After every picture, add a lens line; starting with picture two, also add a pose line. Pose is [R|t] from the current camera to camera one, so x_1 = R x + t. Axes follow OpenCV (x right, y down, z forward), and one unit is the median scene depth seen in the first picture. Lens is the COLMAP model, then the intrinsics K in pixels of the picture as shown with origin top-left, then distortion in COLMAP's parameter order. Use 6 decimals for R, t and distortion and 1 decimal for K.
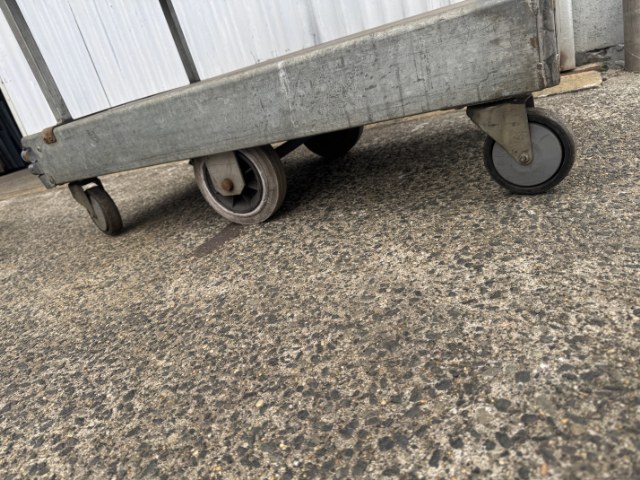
lens RADIAL K [[456.4, 0, 315.5], [0, 456.4, 241.9], [0, 0, 1]] dist [0.025559, -0.032171]
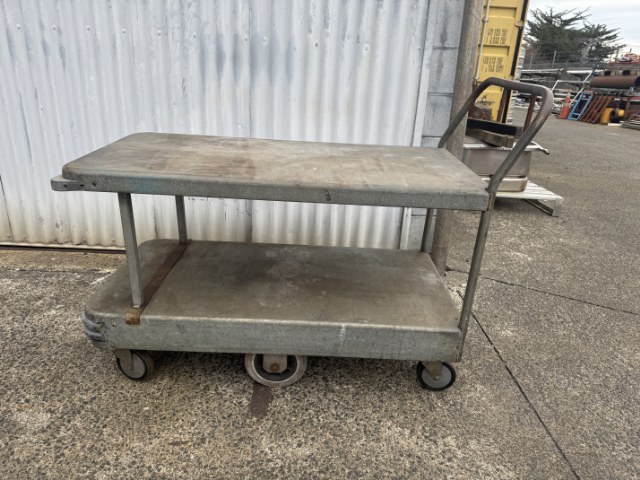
lens RADIAL K [[456.4, 0, 319.2], [0, 456.4, 238.6], [0, 0, 1]] dist [0.025559, -0.032171]
pose [[0.851264, 0.122831, 0.510158, -1.542774], [-0.094767, 0.992218, -0.080766, -0.761487], [-0.516109, 0.020407, 0.856280, -0.780980]]
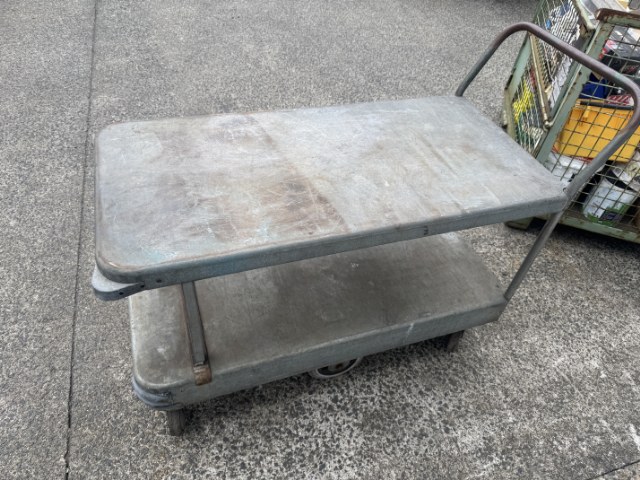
lens RADIAL K [[456.4, 0, 320.3], [0, 456.4, 237.0], [0, 0, 1]] dist [0.025559, -0.032171]
pose [[-0.724254, 0.597805, -0.343636, 0.473902], [-0.173988, 0.323797, 0.929991, -3.146711], [0.667222, 0.733338, -0.130500, 1.712254]]
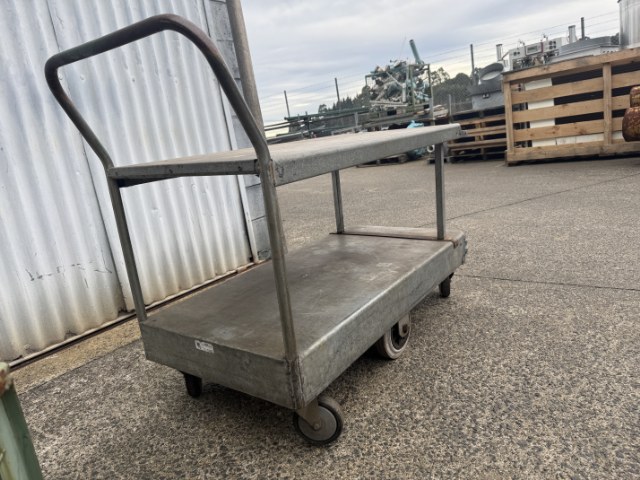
lens RADIAL K [[456.4, 0, 326.0], [0, 456.4, 237.1], [0, 0, 1]] dist [0.025559, -0.032171]
pose [[0.215868, 0.009968, 0.976372, -3.199717], [0.424894, 0.899350, -0.103122, -0.405195], [-0.879128, 0.437115, 0.189906, 0.884039]]
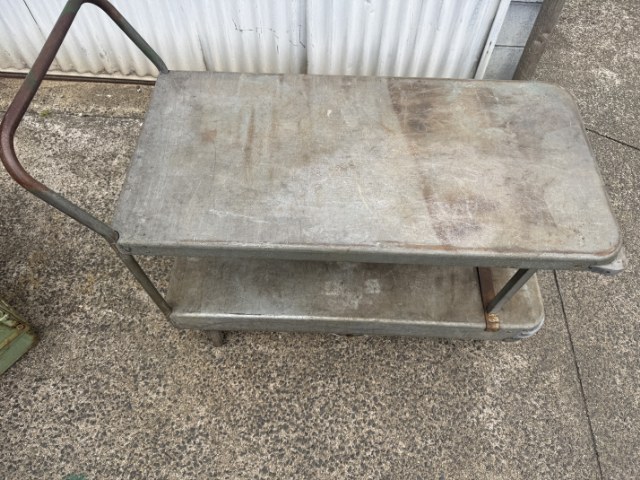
lens RADIAL K [[456.4, 0, 322.7], [0, 456.4, 241.8], [0, 0, 1]] dist [0.025559, -0.032171]
pose [[0.892299, -0.168819, 0.418691, -1.684296], [-0.094307, 0.837280, 0.538580, -1.986909], [-0.441484, -0.520060, 0.731184, -0.474707]]
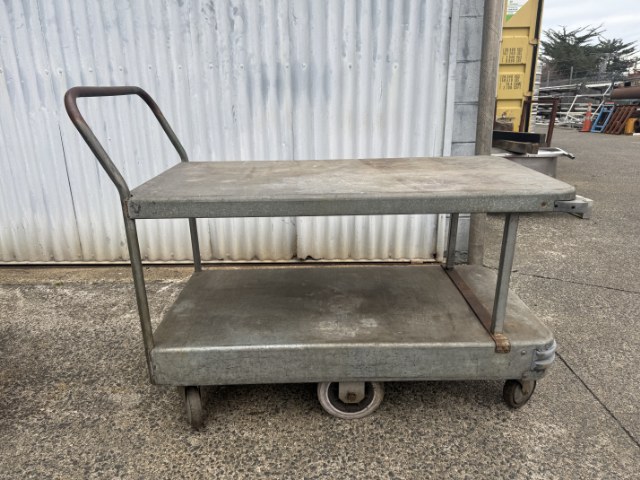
lens RADIAL K [[456.4, 0, 317.4], [0, 456.4, 238.4], [0, 0, 1]] dist [0.025559, -0.032171]
pose [[0.884852, 0.112025, 0.452203, -1.820484], [-0.051681, 0.988271, -0.143699, -0.474426], [-0.462997, 0.103782, 0.880263, -0.960036]]
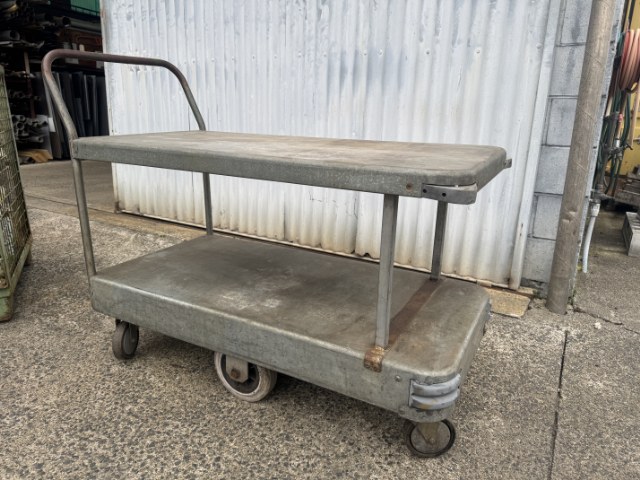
lens RADIAL K [[456.4, 0, 321.6], [0, 456.4, 233.1], [0, 0, 1]] dist [0.025559, -0.032171]
pose [[0.956674, 0.291159, -0.001039, -0.228422], [-0.289729, 0.951609, -0.102462, -0.567266], [-0.028844, 0.098324, 0.994736, -1.201541]]
